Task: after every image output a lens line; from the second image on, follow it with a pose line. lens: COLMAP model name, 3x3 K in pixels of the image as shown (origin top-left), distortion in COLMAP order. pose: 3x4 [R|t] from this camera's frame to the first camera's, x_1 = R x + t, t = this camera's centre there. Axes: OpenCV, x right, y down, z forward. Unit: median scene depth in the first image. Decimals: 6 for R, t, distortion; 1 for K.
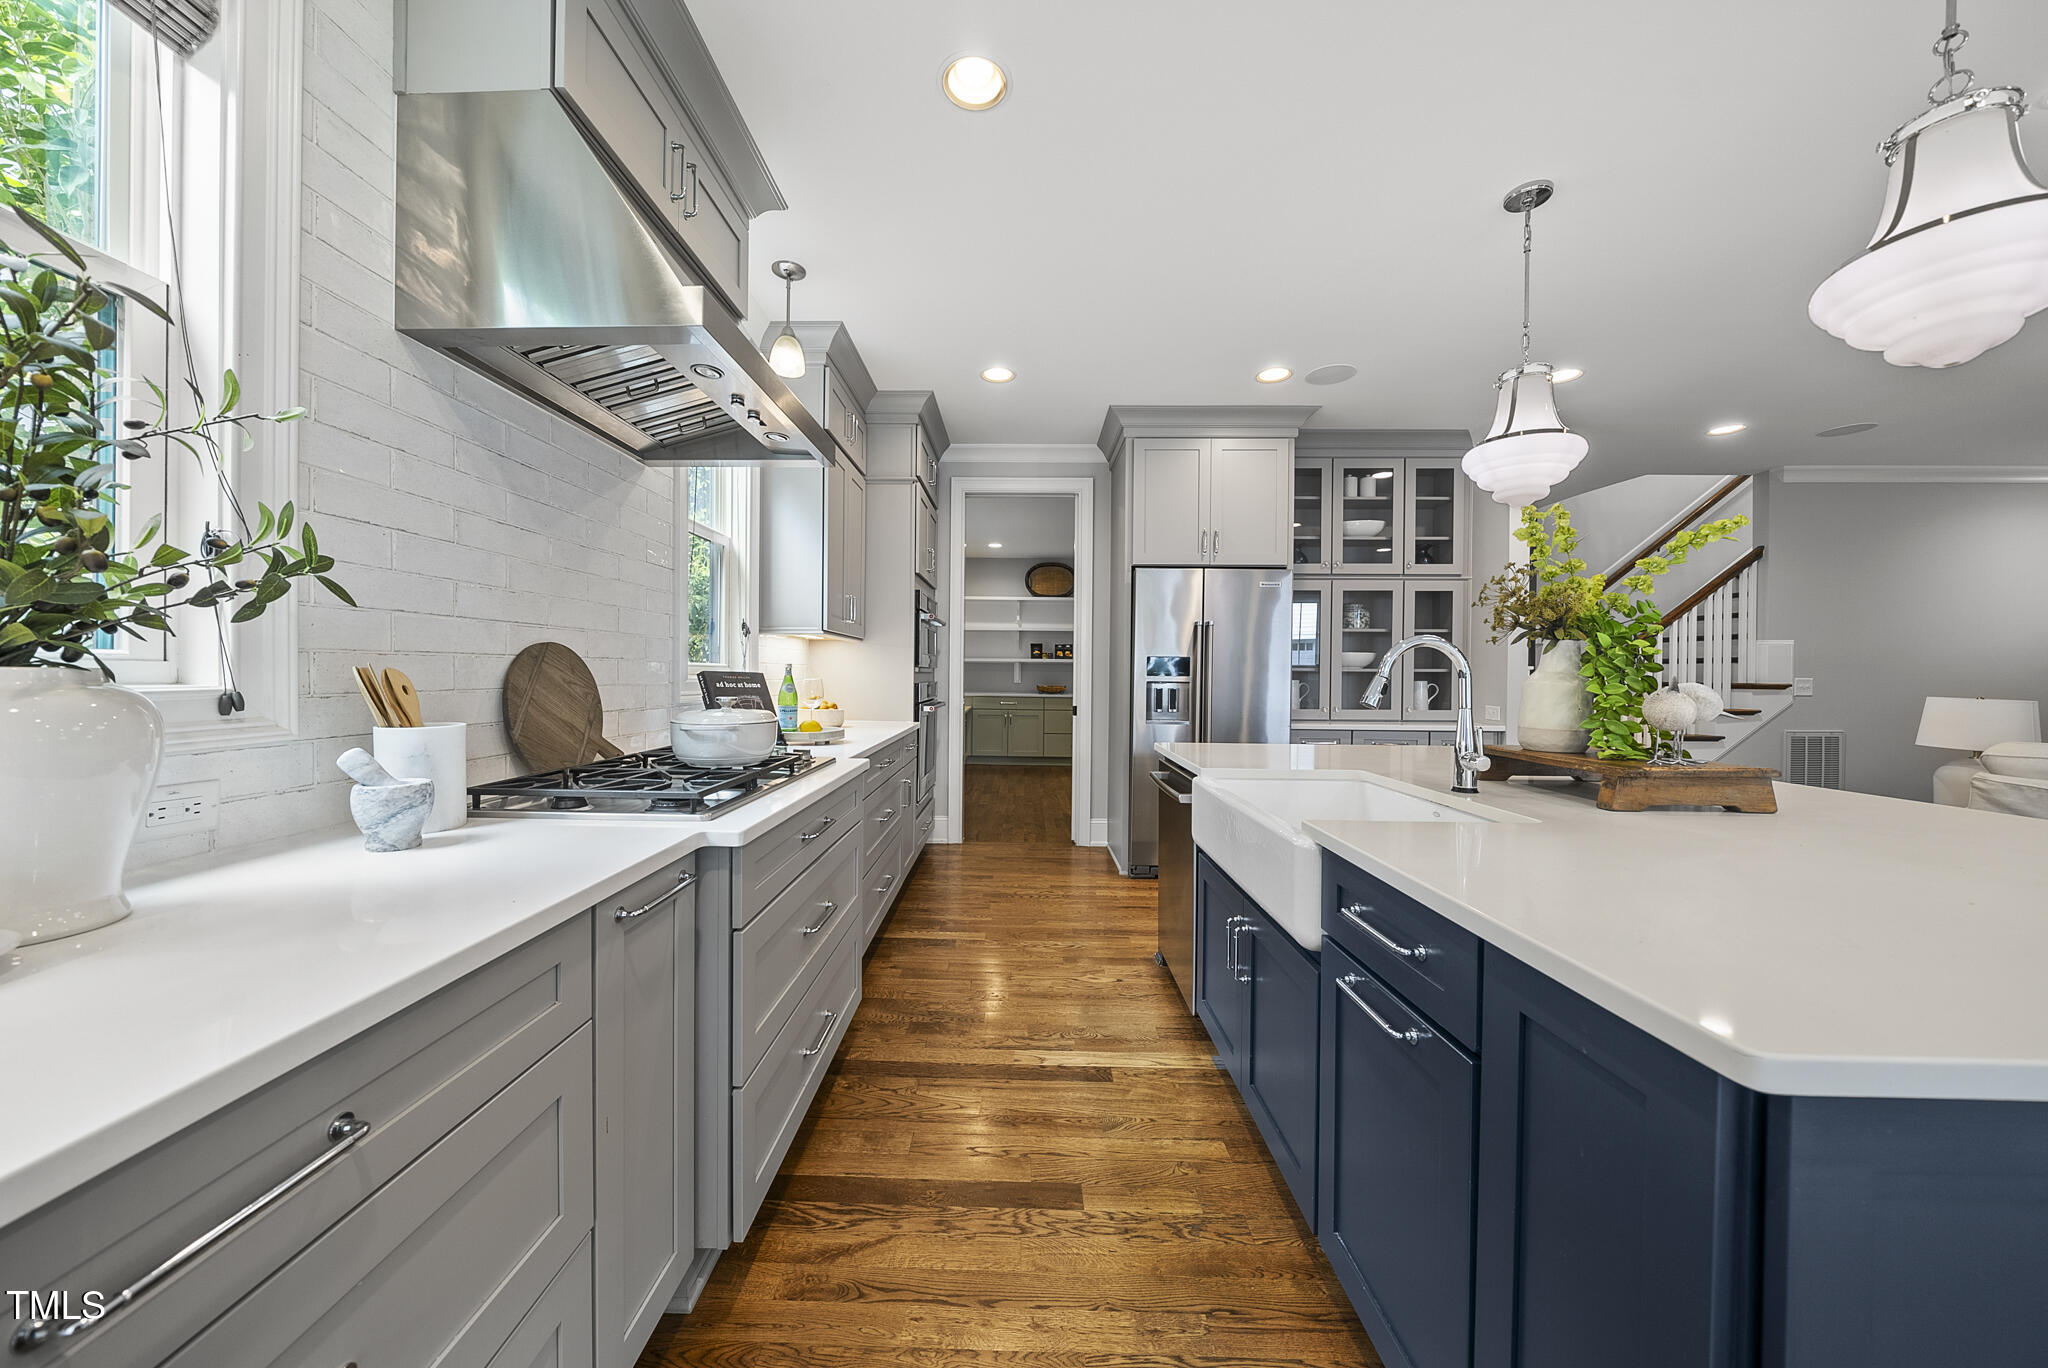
lens RADIAL K [[705.2, 0, 1023.9], [0, 705.2, 675.4], [0, 0, 1]] dist [0.003079, -0.000268]
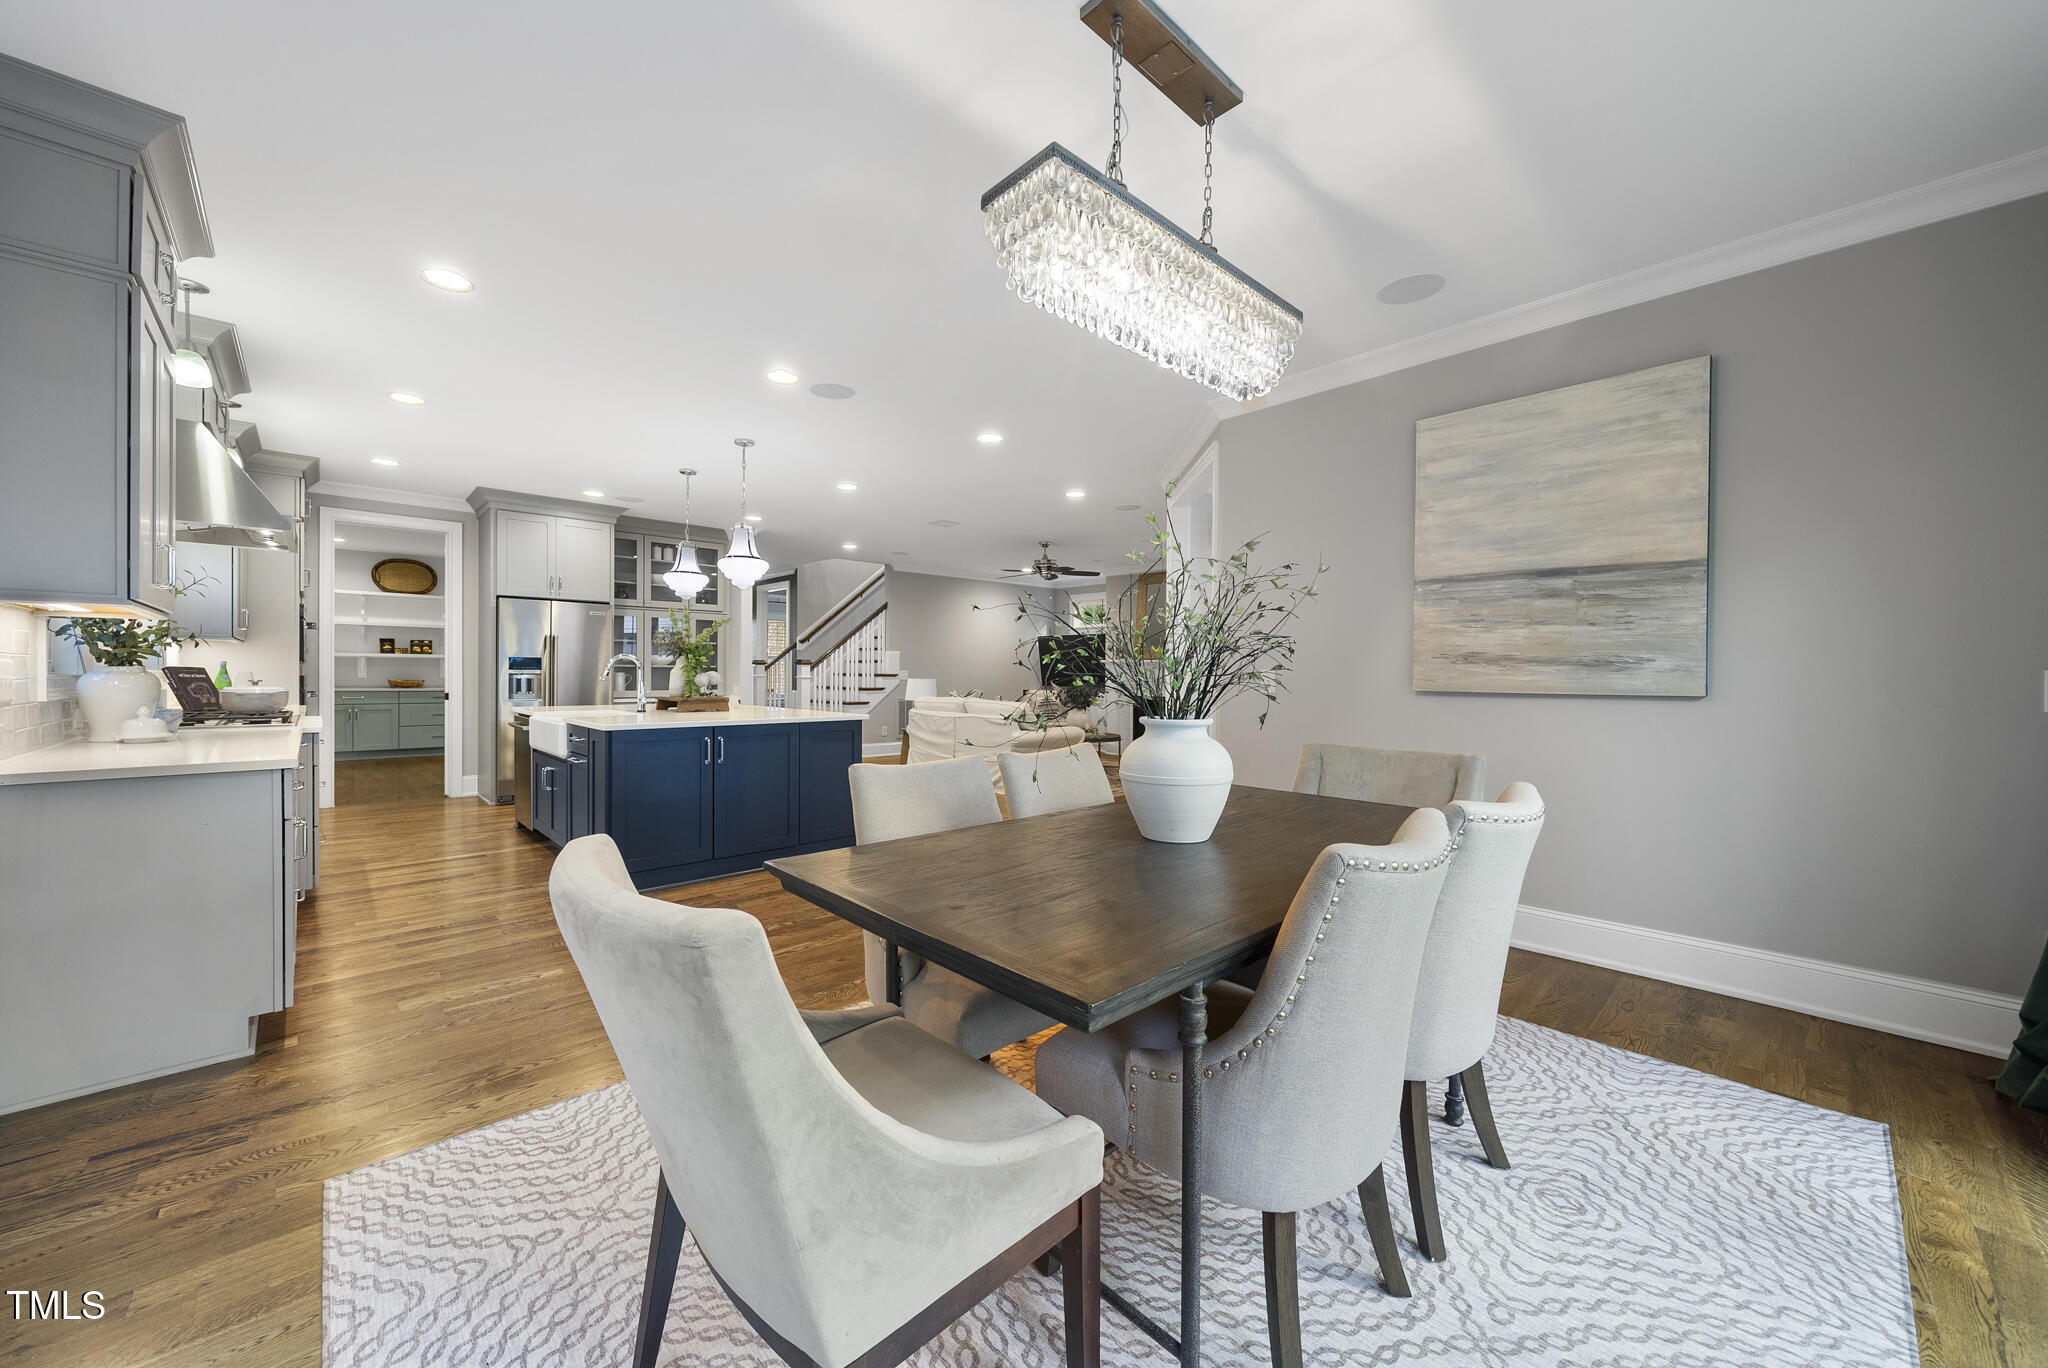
lens RADIAL K [[764.4, 0, 1012.7], [0, 764.4, 676.6], [0, 0, 1]] dist [-0.003343, -0.000206]
pose [[0.739043, -0.006516, 0.673627, -0.116622], [0.001769, 0.999969, 0.007732, 0.004502], [-0.673656, -0.004523, 0.739031, -0.844707]]
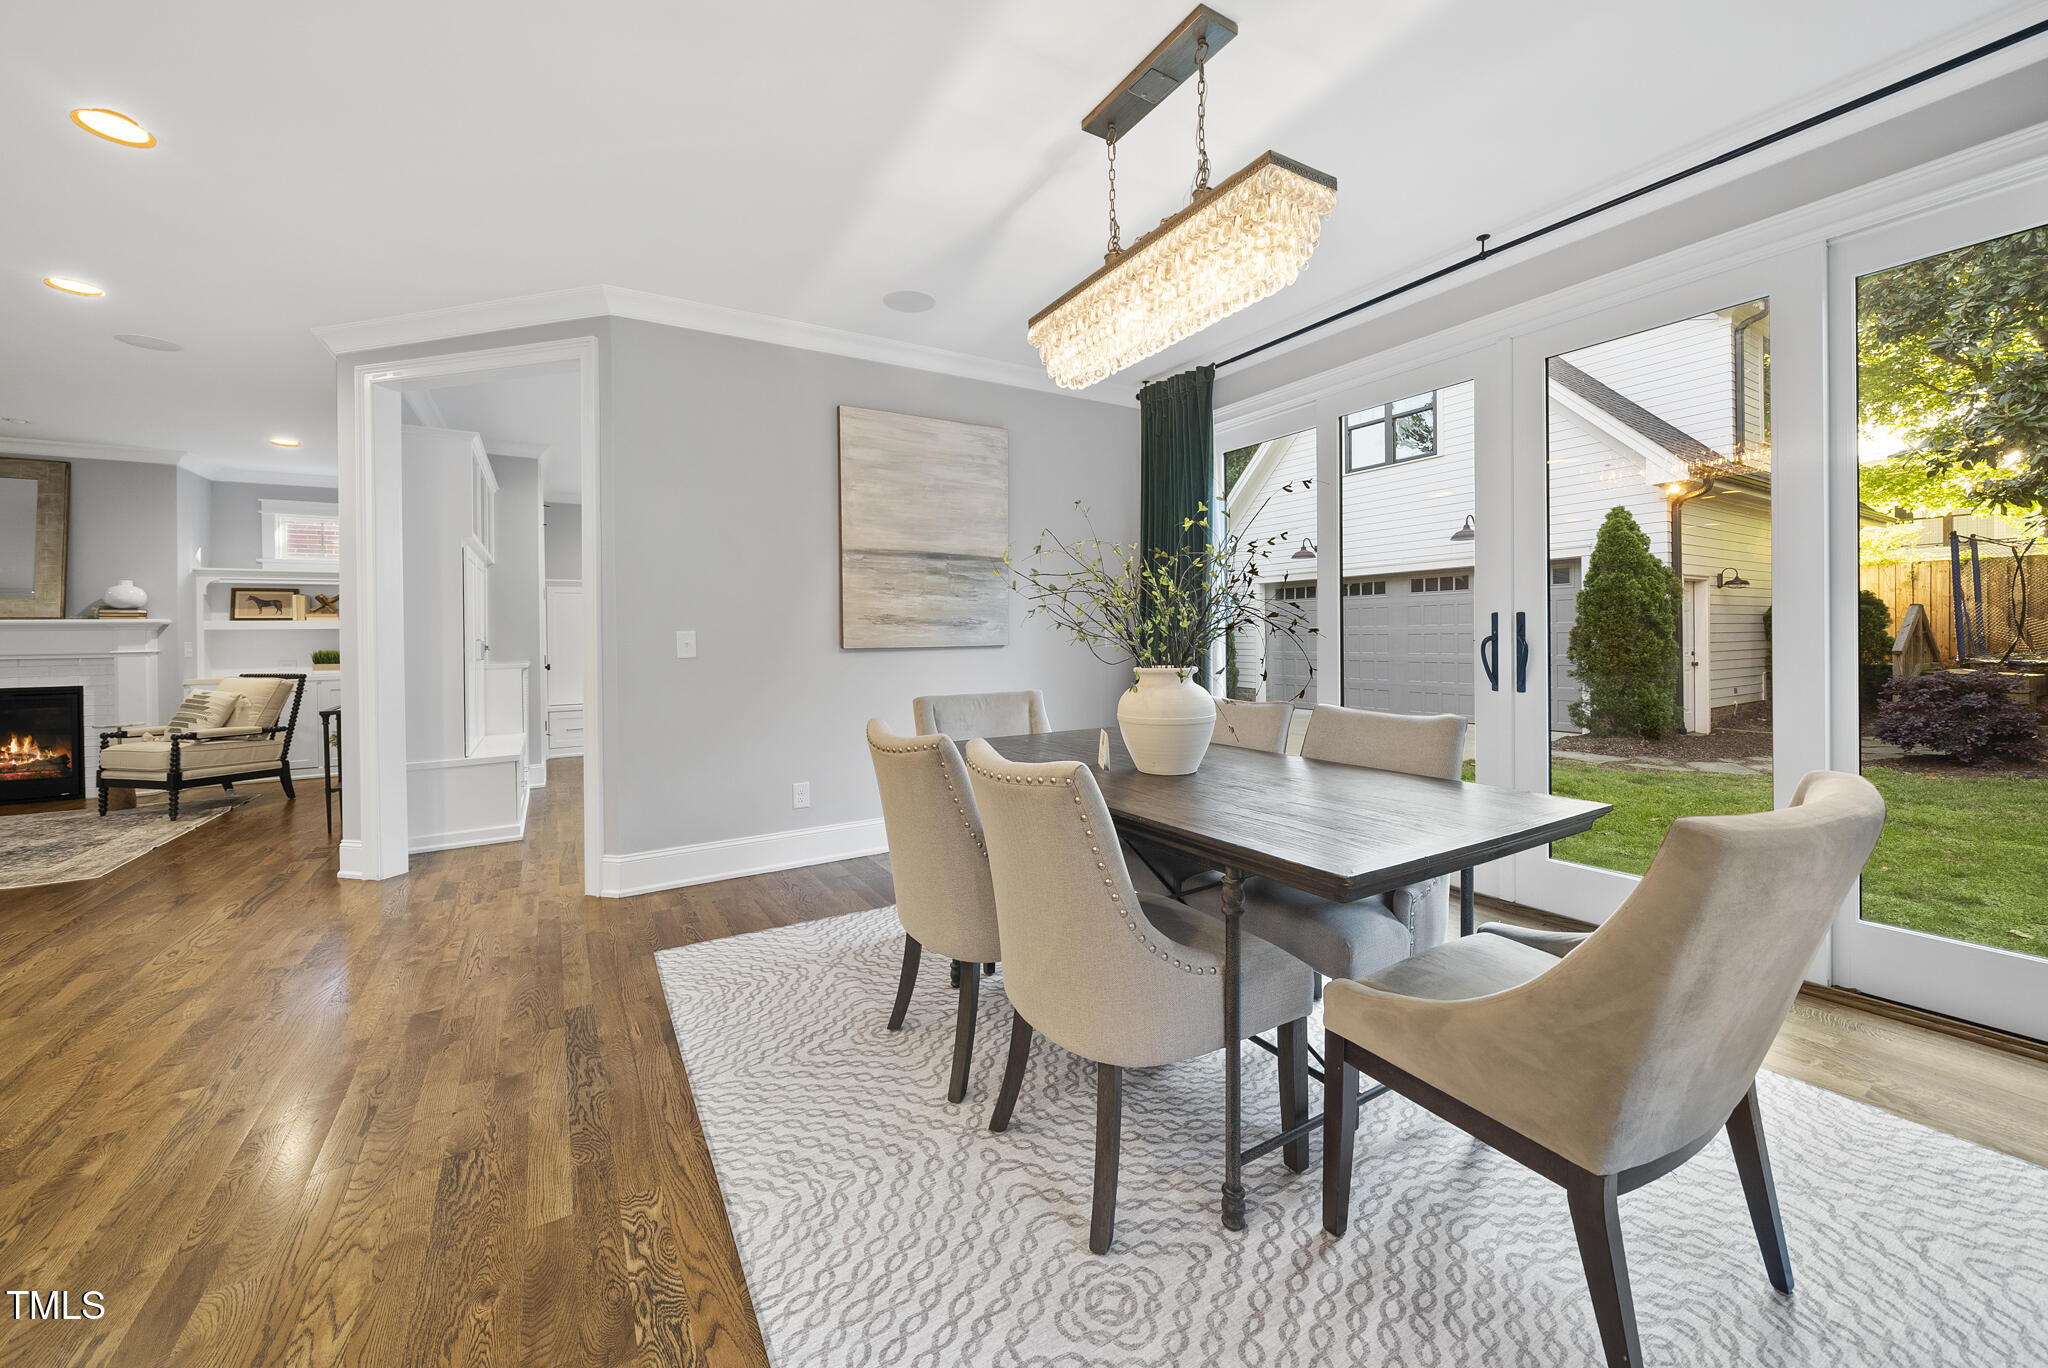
lens RADIAL K [[764.4, 0, 1006.5], [0, 764.4, 642.2], [0, 0, 1]] dist [-0.003343, -0.000206]
pose [[-0.512260, -0.008870, 0.858784, -0.127455], [0.011591, 0.999784, 0.017240, 0.005948], [-0.858752, 0.018785, -0.512047, -0.248904]]
